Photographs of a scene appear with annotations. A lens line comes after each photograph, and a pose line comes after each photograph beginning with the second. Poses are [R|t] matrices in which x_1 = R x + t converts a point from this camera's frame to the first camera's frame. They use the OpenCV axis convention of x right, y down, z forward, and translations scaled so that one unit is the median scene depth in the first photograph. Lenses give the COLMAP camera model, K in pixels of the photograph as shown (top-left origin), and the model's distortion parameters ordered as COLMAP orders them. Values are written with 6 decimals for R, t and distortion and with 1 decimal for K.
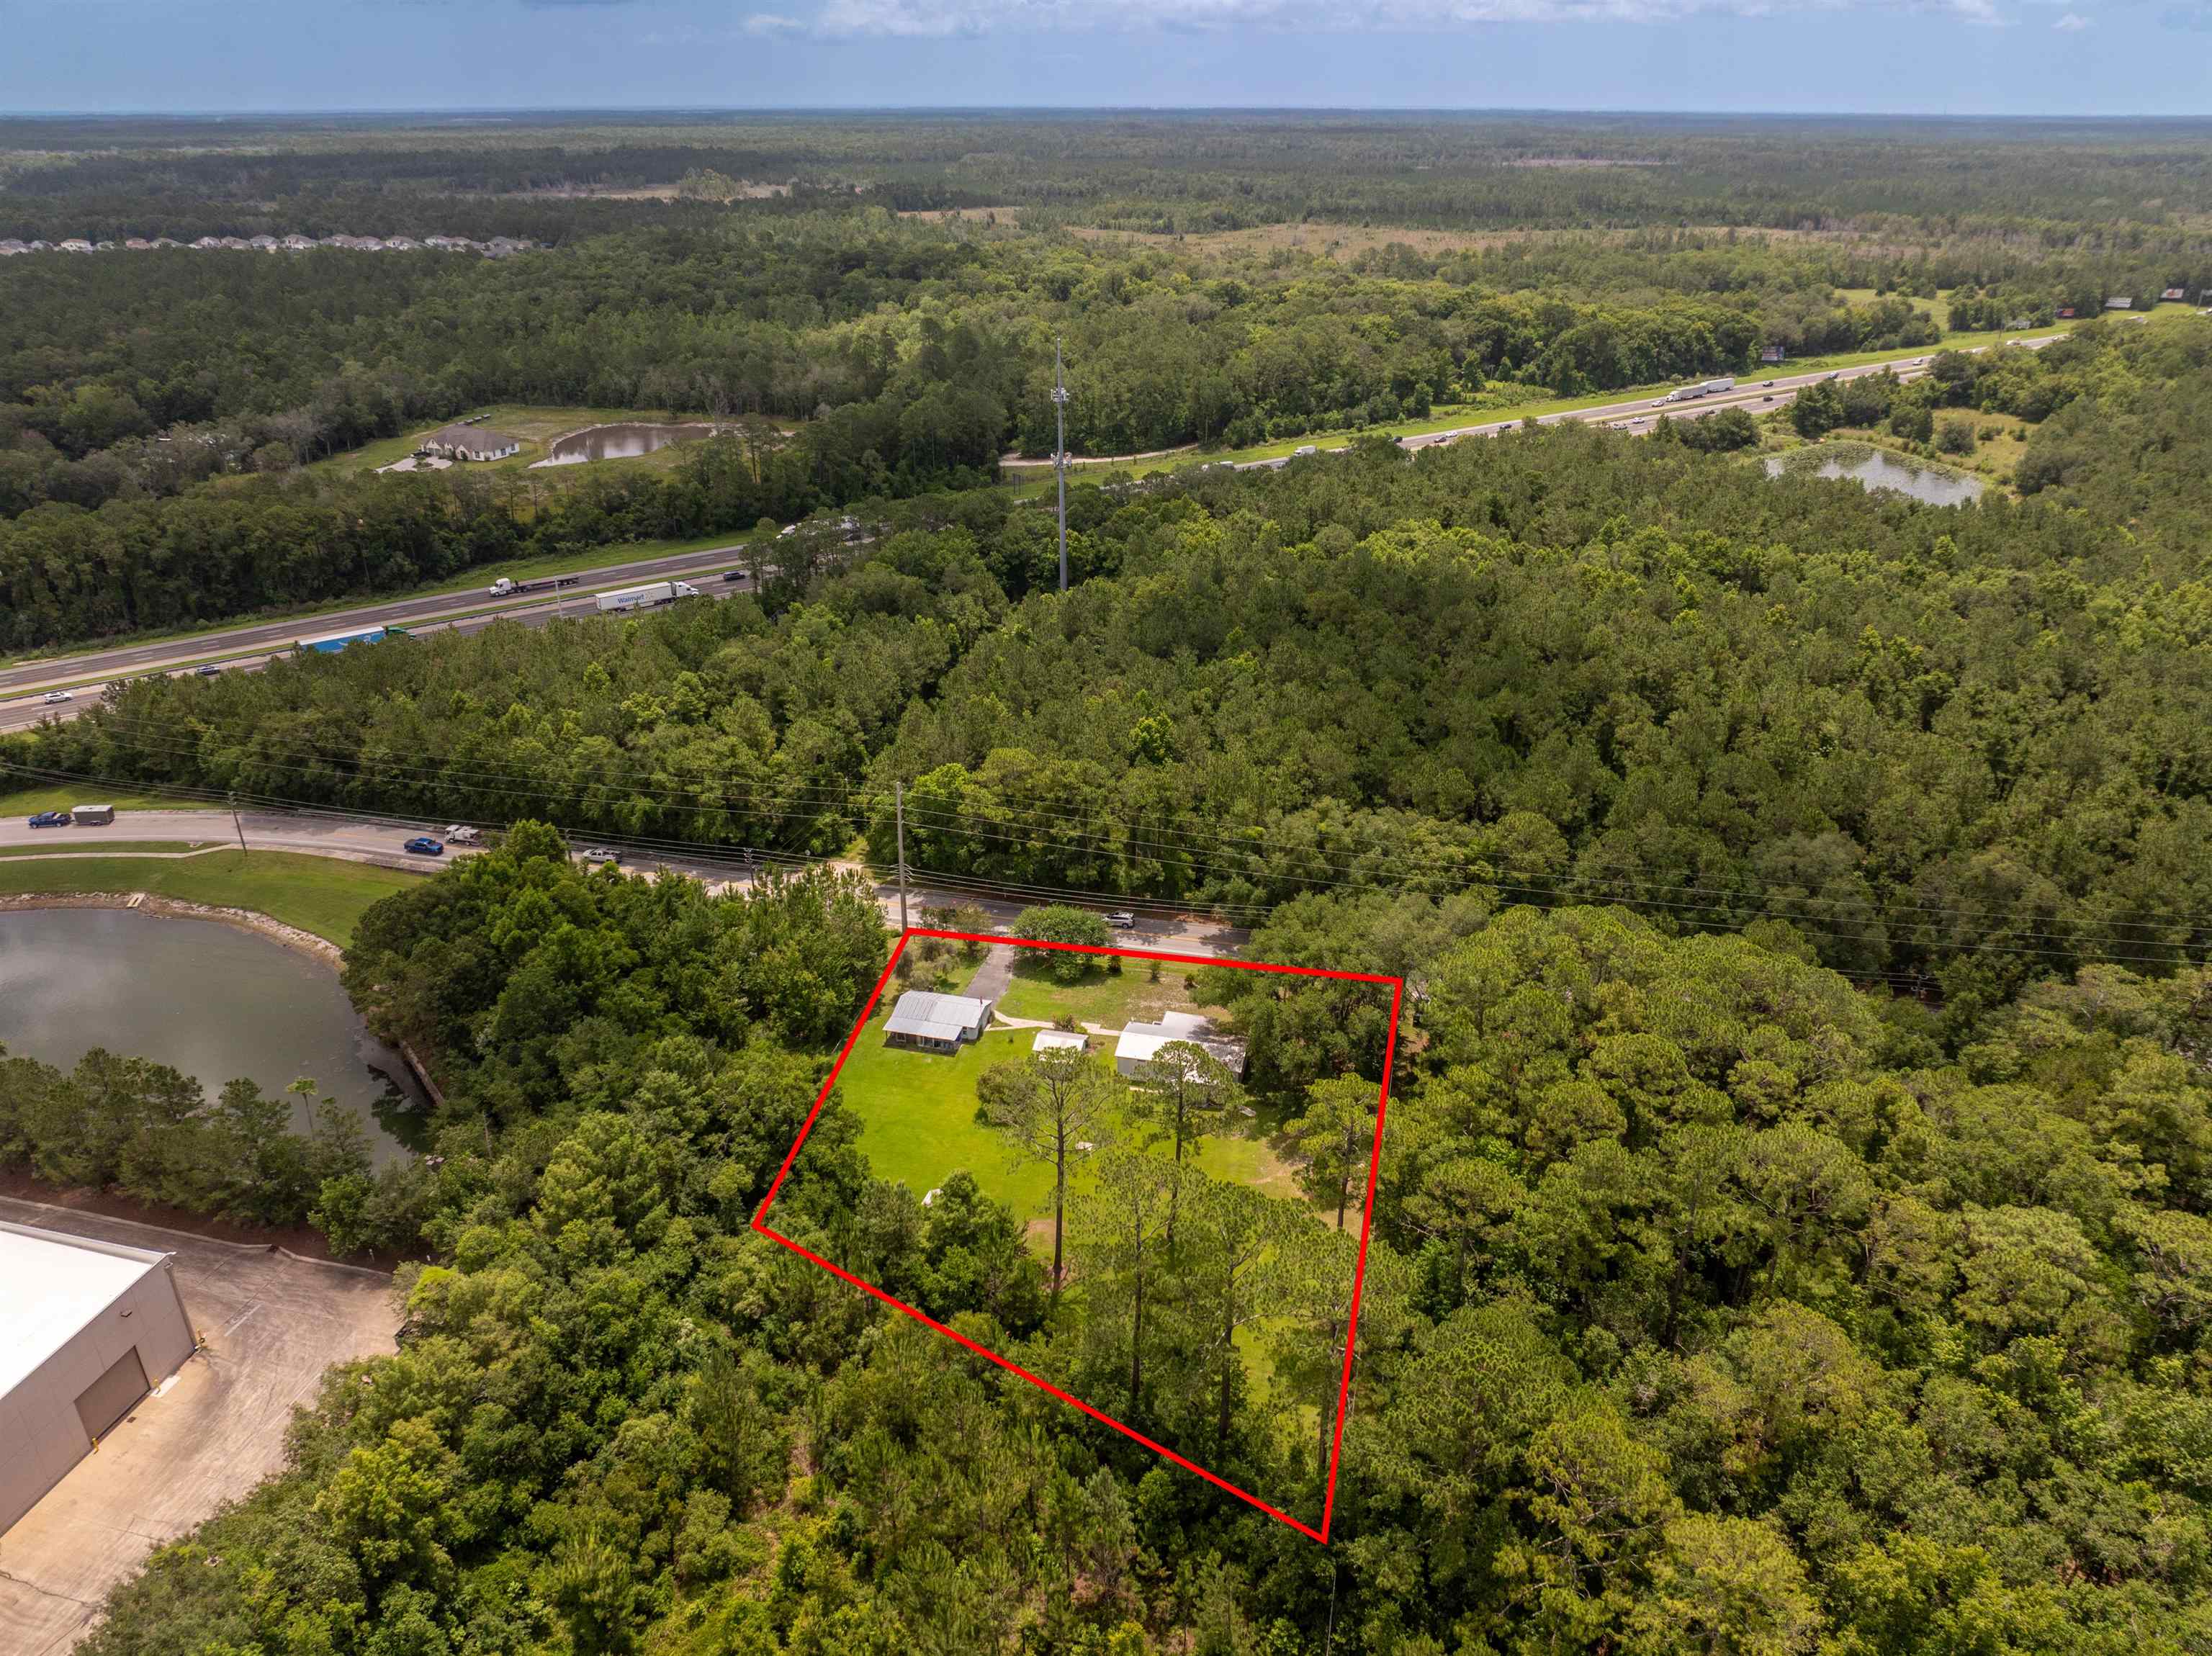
lens RADIAL K [[1558.8, 0, 1106.0], [0, 1558.8, 828.0], [0, 0, 1]] dist [-0.034648, -0.003664]
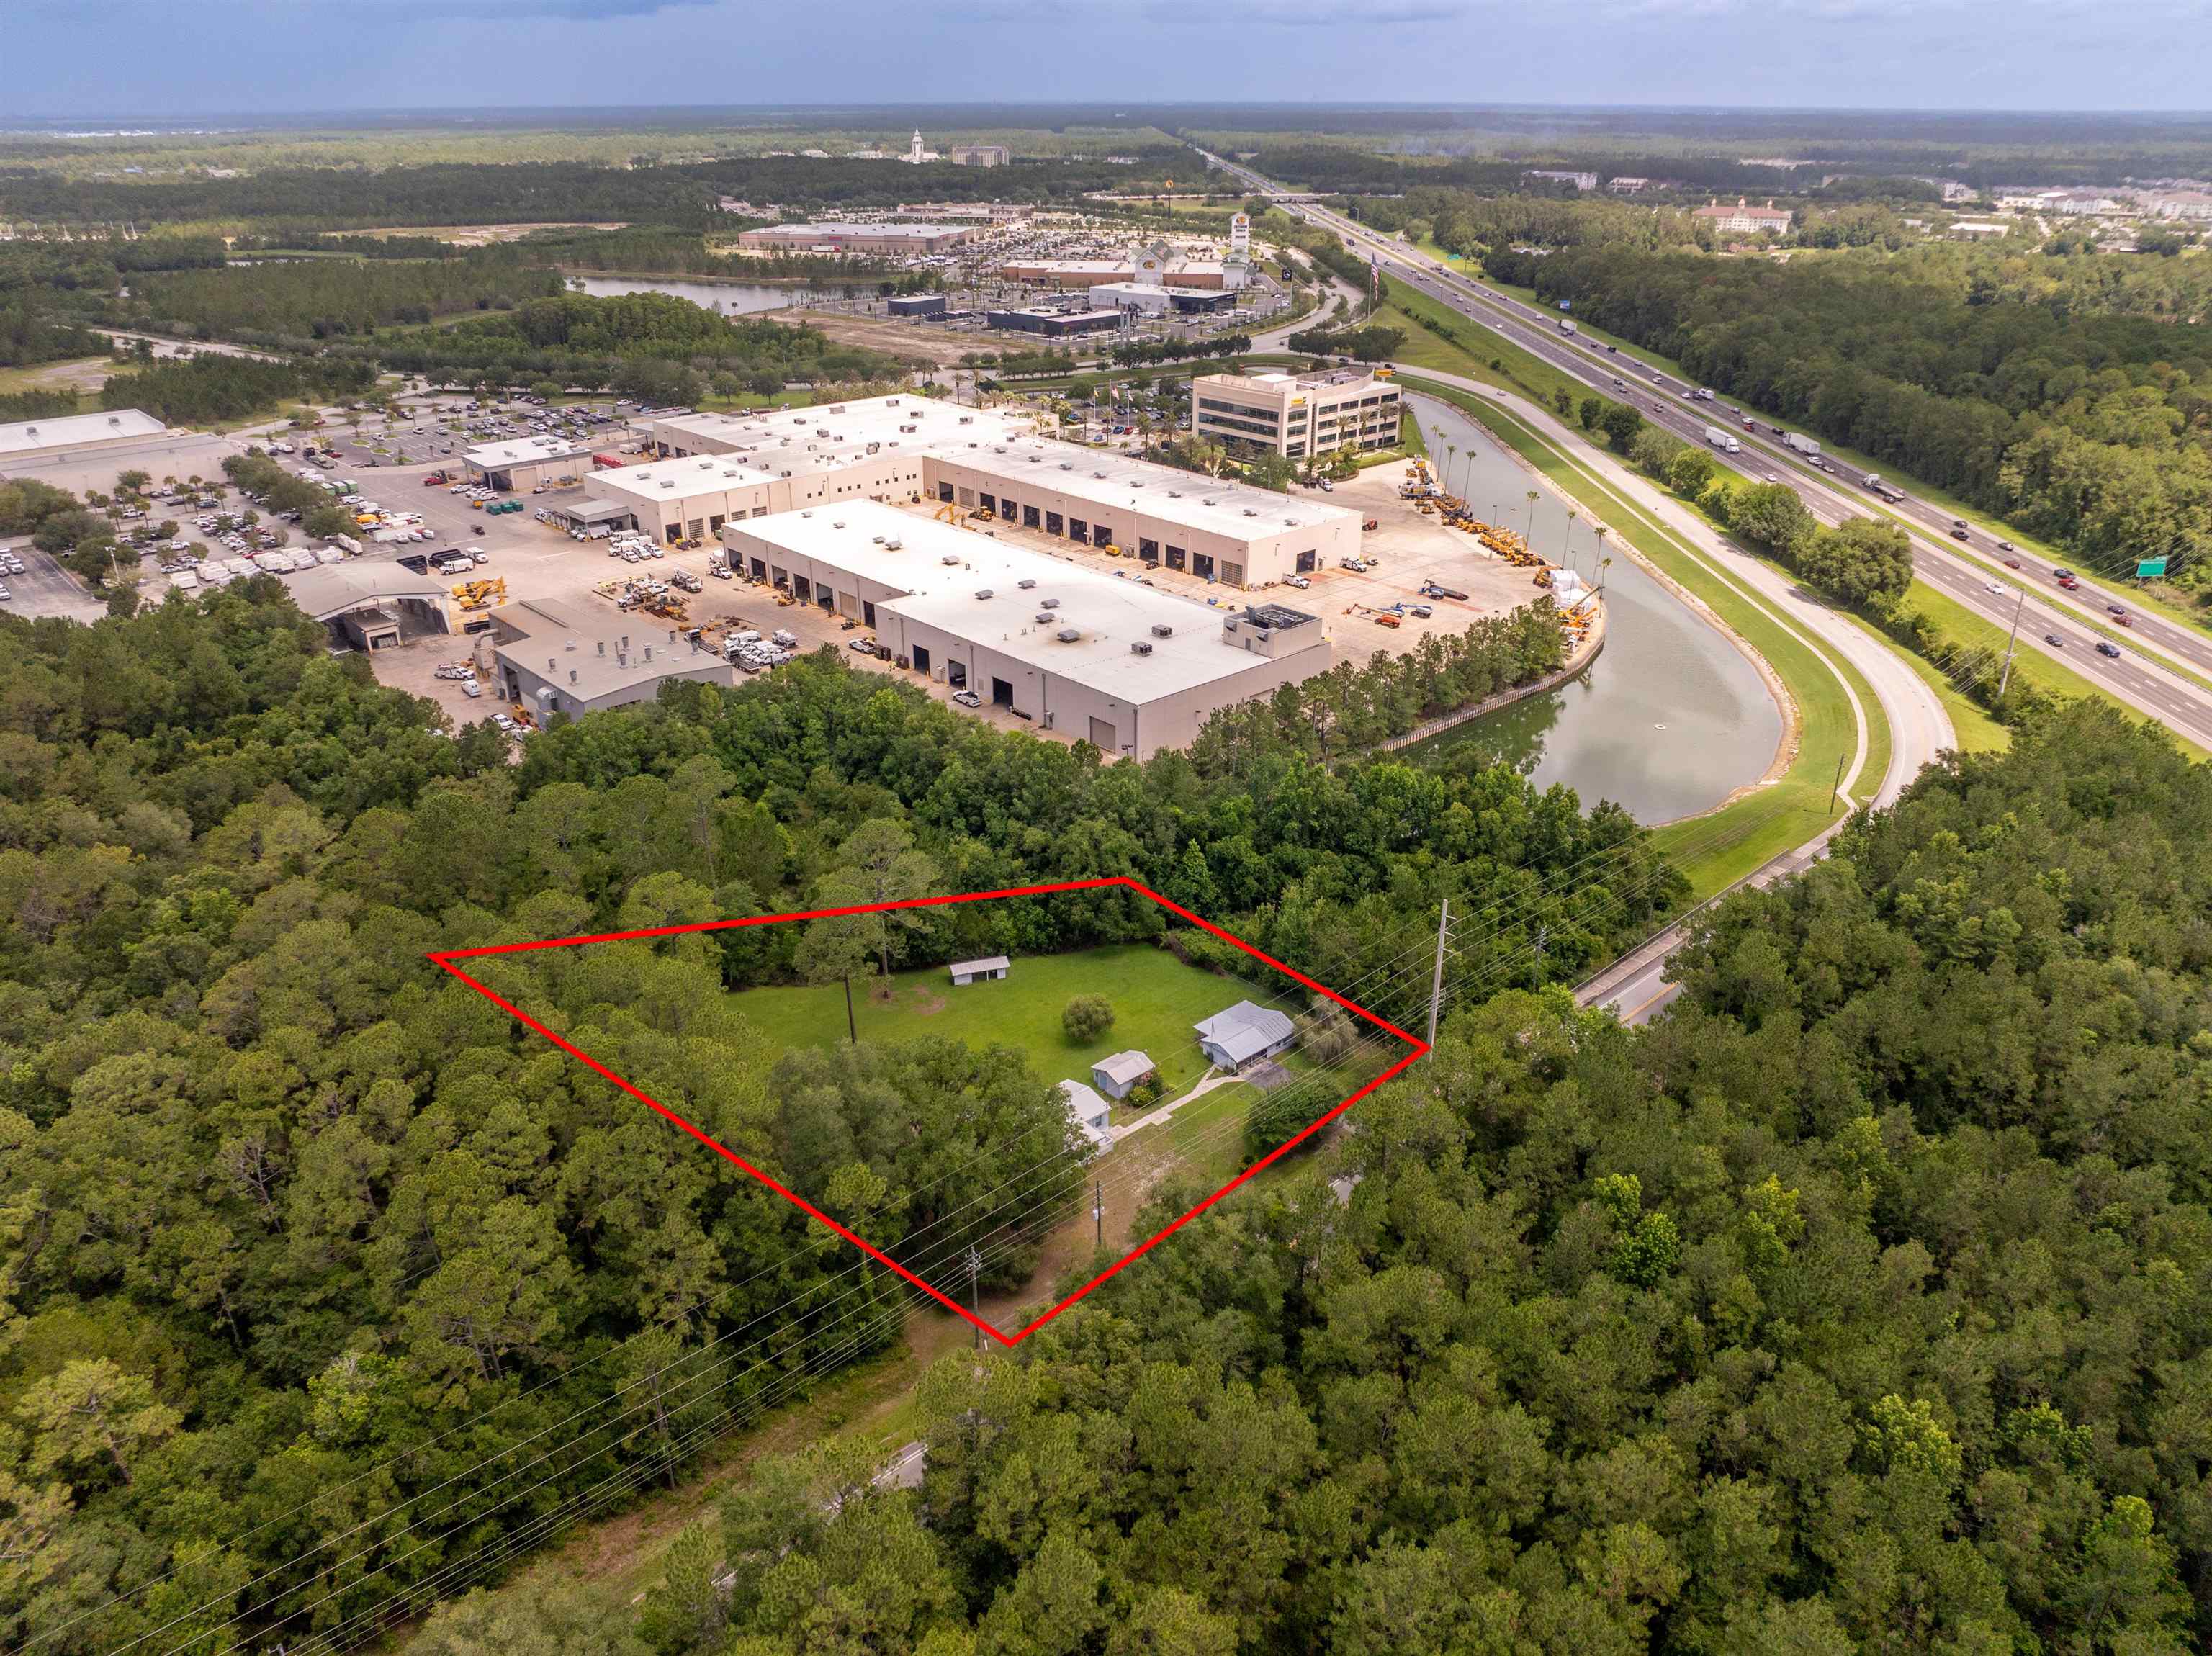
lens RADIAL K [[1558.8, 0, 1106.0], [0, 1558.8, 828.0], [0, 0, 1]] dist [-0.034648, -0.003664]
pose [[-0.556168, 0.357387, -0.750301, 0.244819], [-0.355615, 0.713645, 0.603530, -0.209107], [0.751143, 0.602483, -0.269814, 0.441410]]
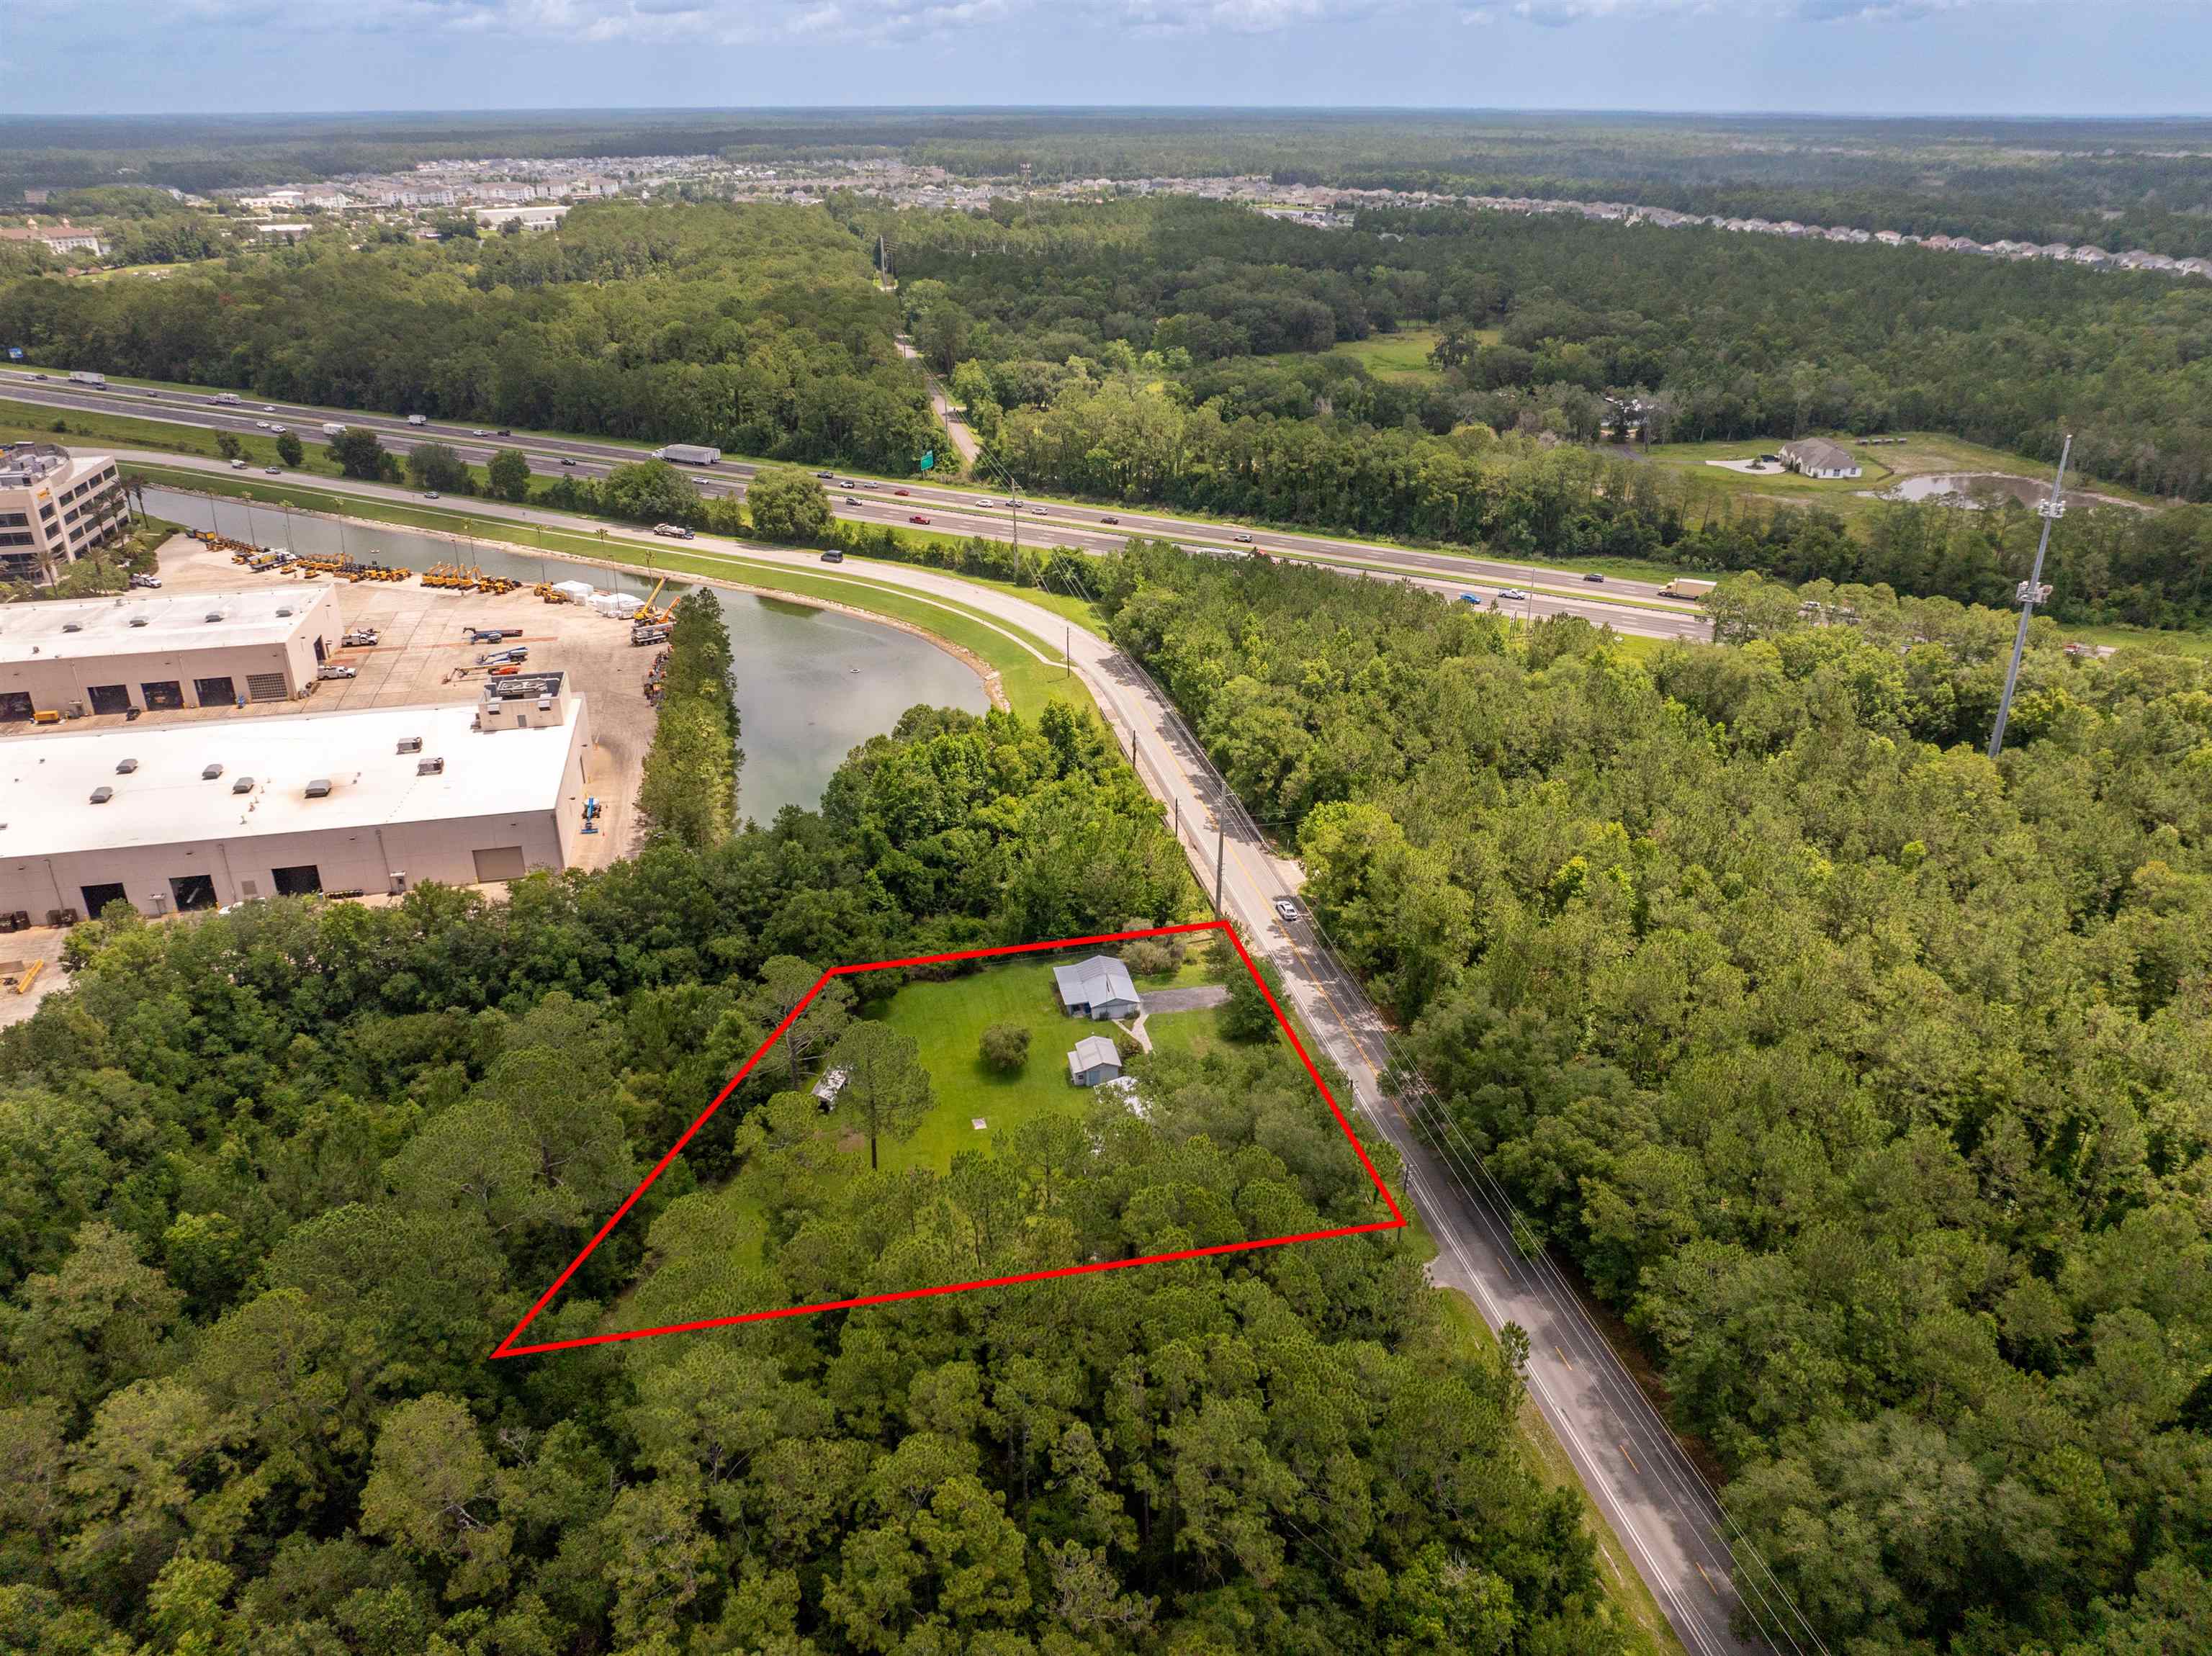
lens RADIAL K [[1558.8, 0, 1106.0], [0, 1558.8, 828.0], [0, 0, 1]] dist [-0.034648, -0.003664]
pose [[0.442343, 0.385128, -0.809944, 0.270361], [-0.385681, 0.897017, 0.215896, -0.078942], [0.809681, 0.216880, 0.545326, 0.164724]]
